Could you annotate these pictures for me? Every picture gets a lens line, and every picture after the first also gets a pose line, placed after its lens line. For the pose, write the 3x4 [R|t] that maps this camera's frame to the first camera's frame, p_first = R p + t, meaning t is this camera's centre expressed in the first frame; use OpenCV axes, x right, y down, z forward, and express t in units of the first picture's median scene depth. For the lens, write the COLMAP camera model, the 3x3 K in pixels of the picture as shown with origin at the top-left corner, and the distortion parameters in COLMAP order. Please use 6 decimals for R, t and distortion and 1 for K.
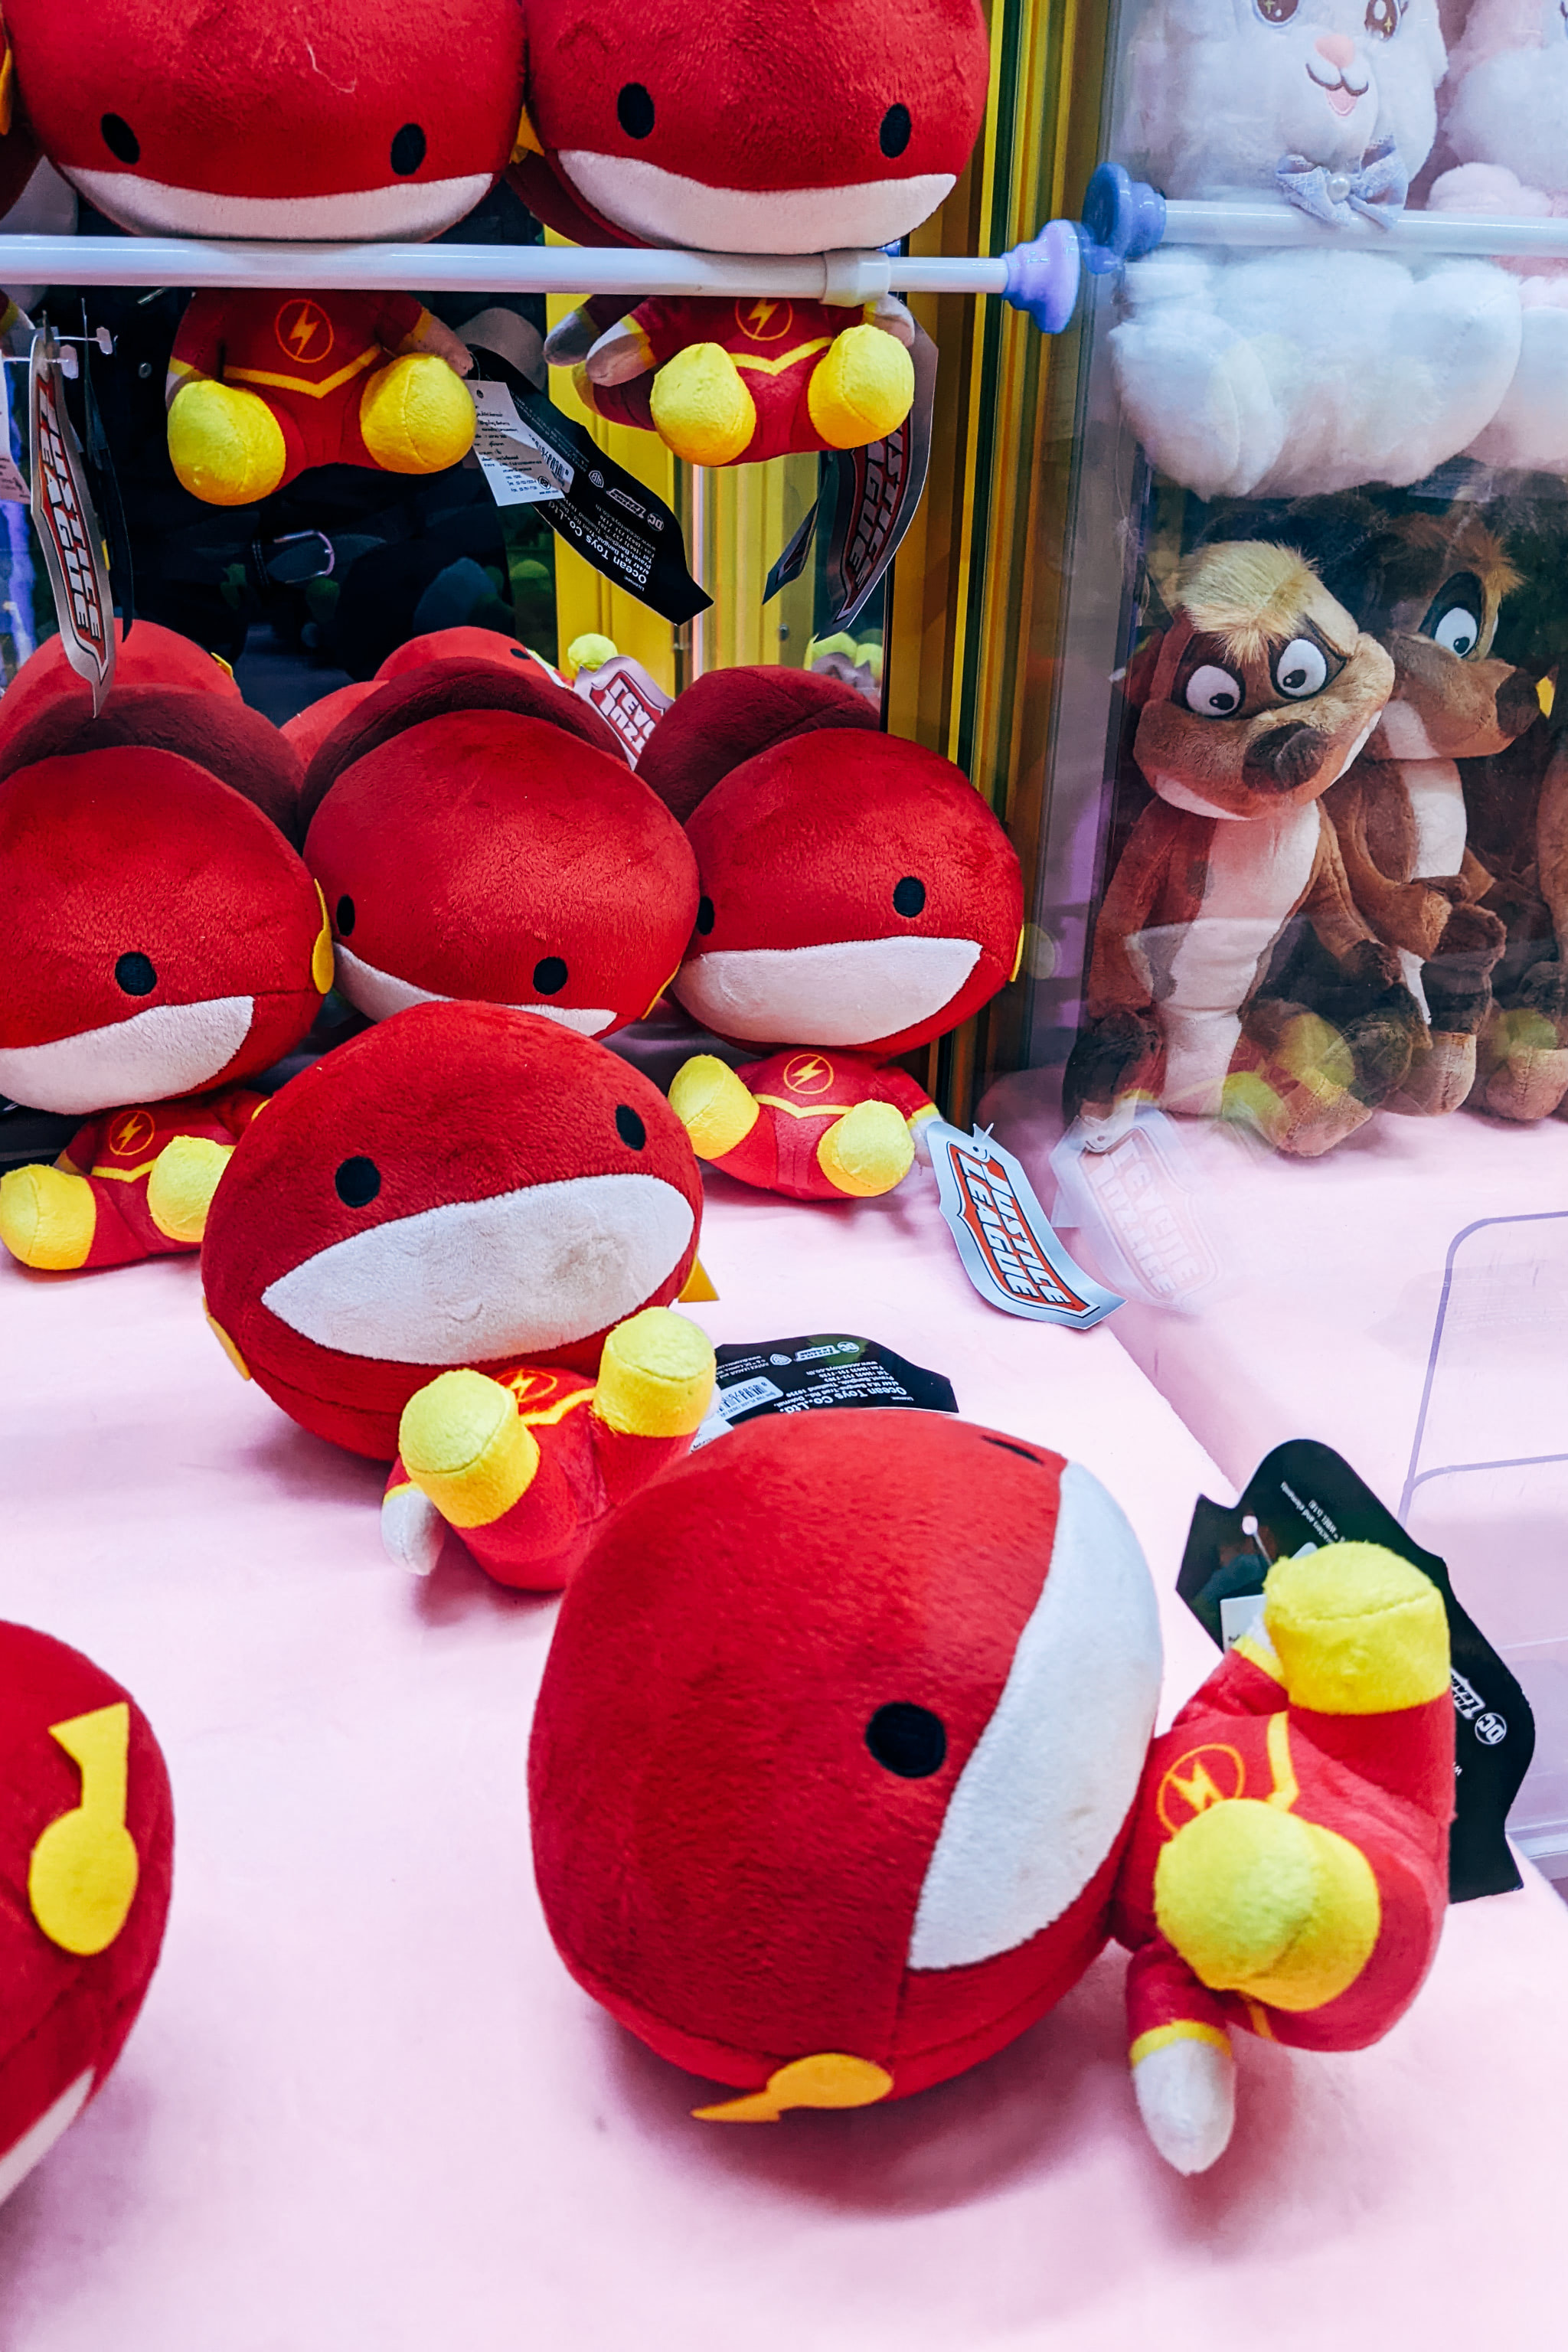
lens RADIAL K [[1829.8, 0, 784.0], [0, 1829.8, 1176.0], [0, 0, 1]] dist [0.001815, -0.036966]
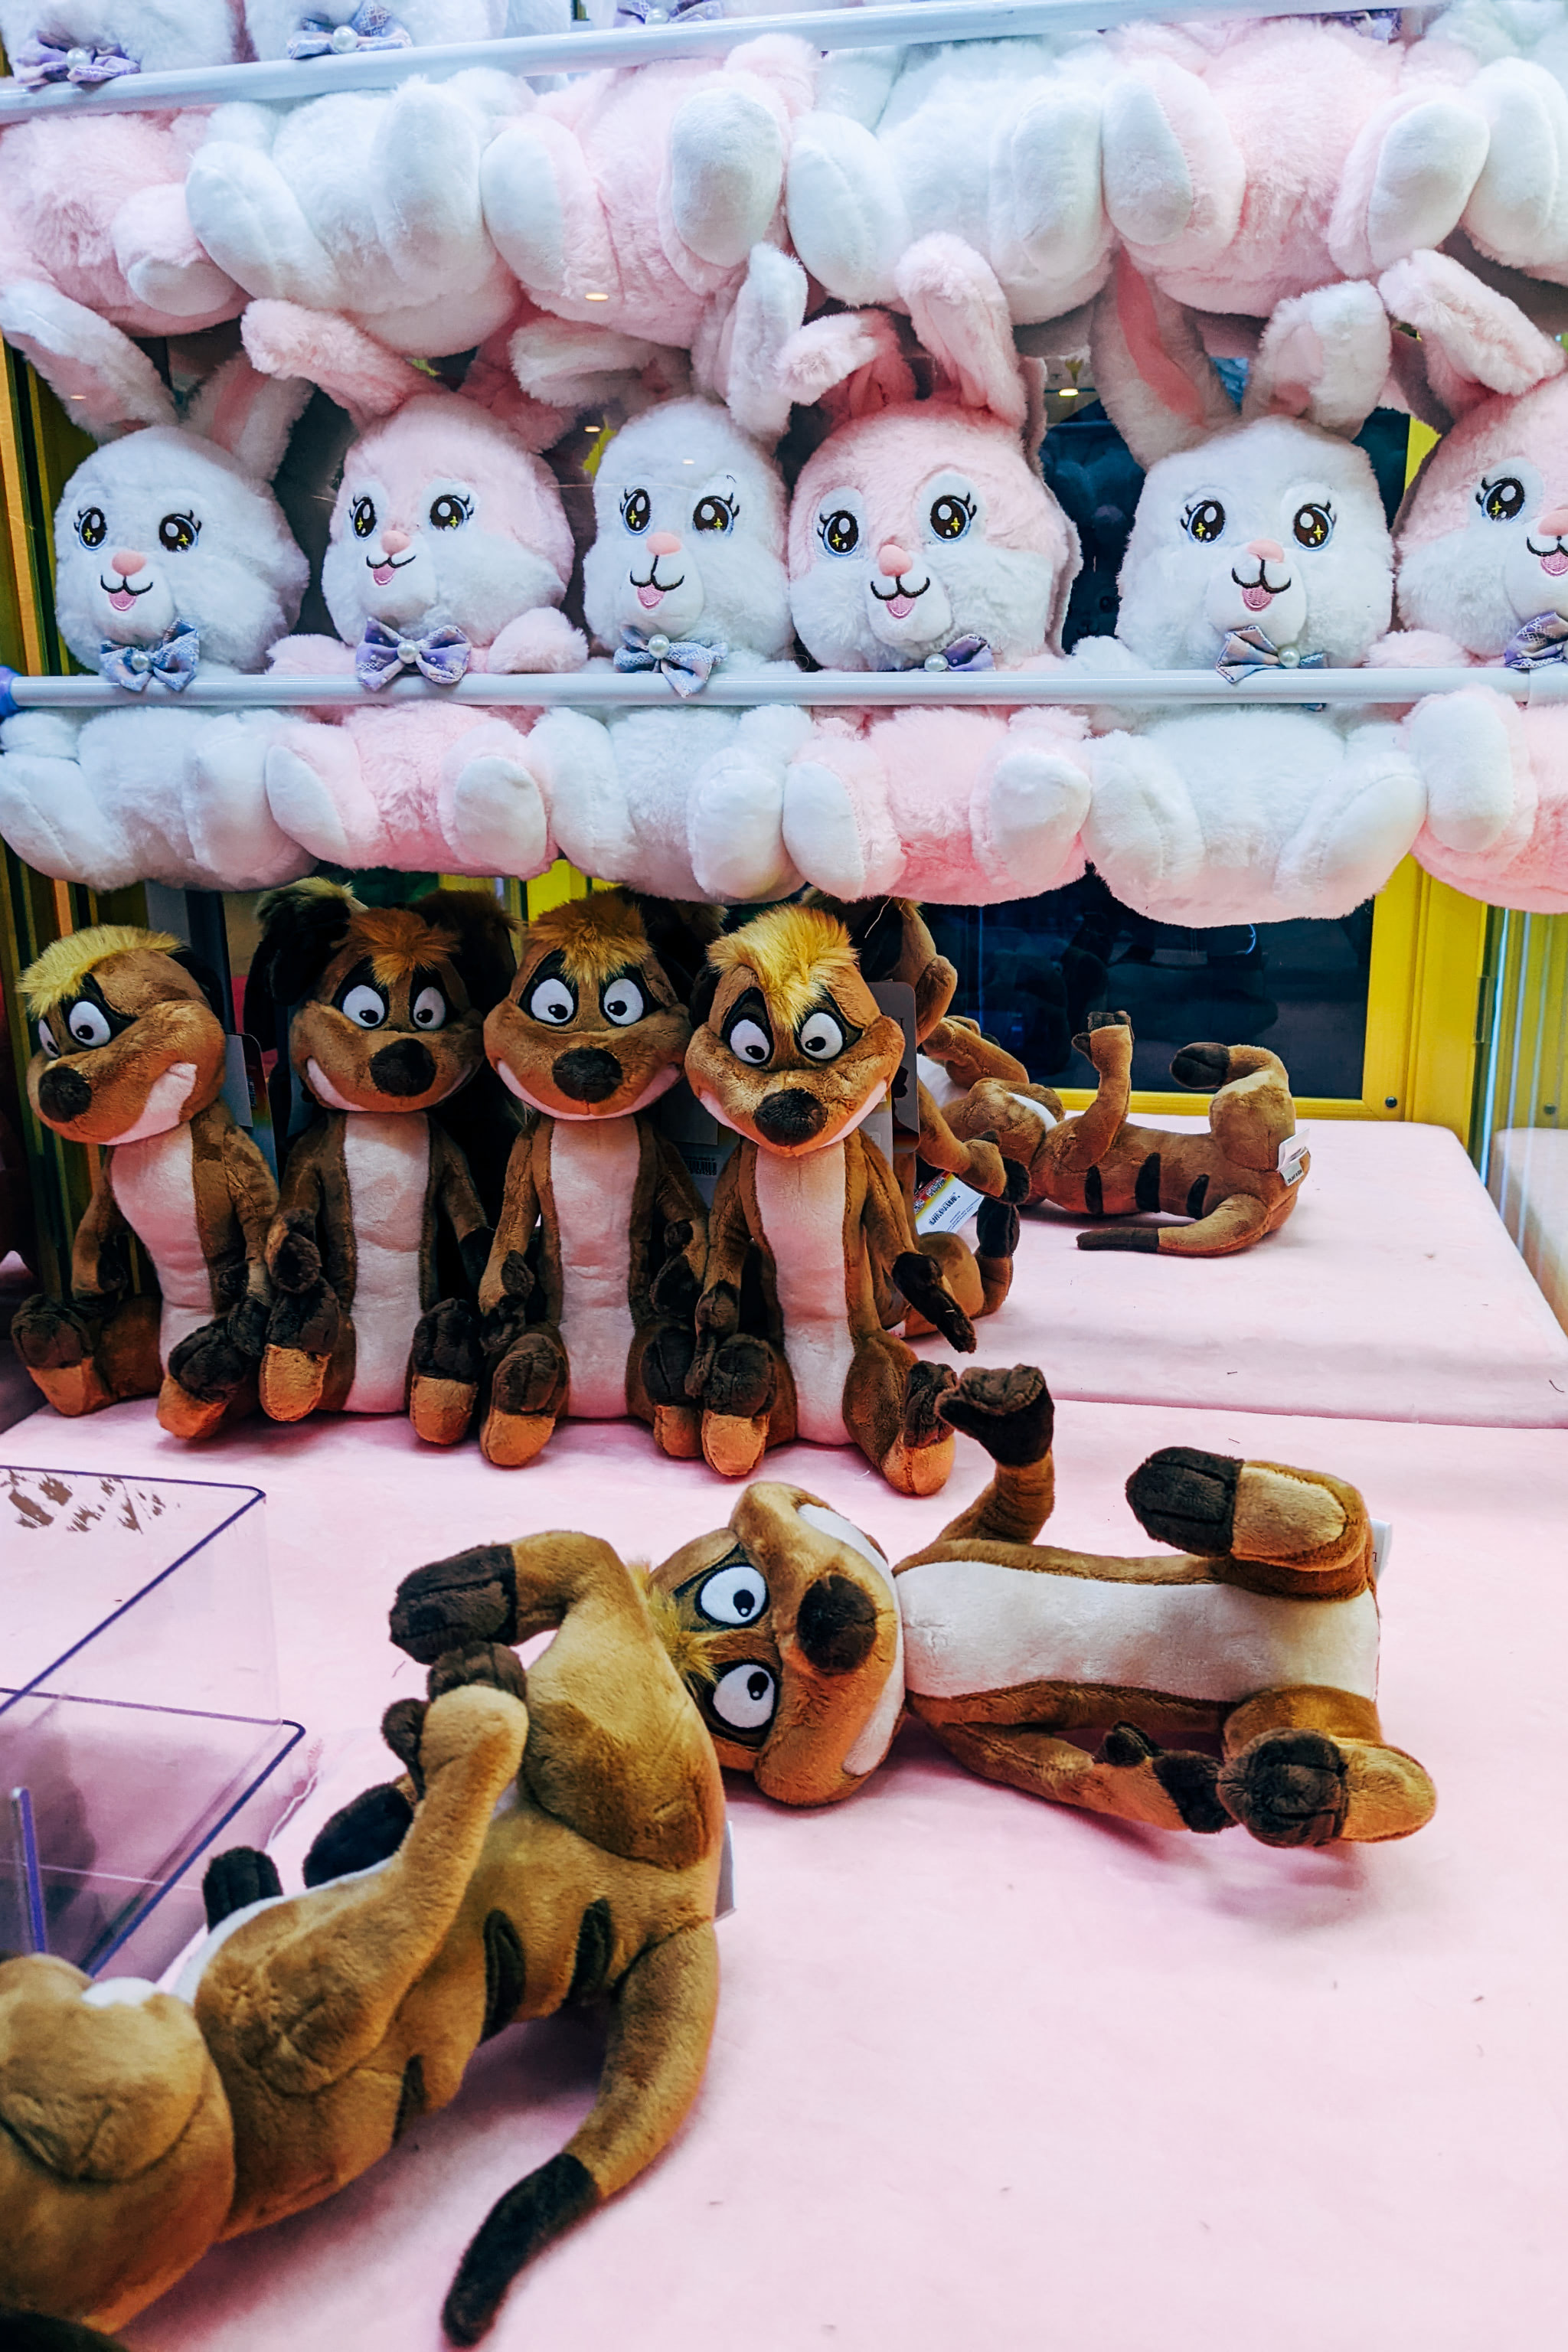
lens RADIAL K [[1829.8, 0, 784.0], [0, 1829.8, 1176.0], [0, 0, 1]] dist [0.001815, -0.036966]
pose [[0.881661, 0.099131, -0.461353, 1.304838], [-0.178625, 0.975043, -0.131850, -0.099648], [0.436769, 0.198656, 0.877365, 0.139603]]
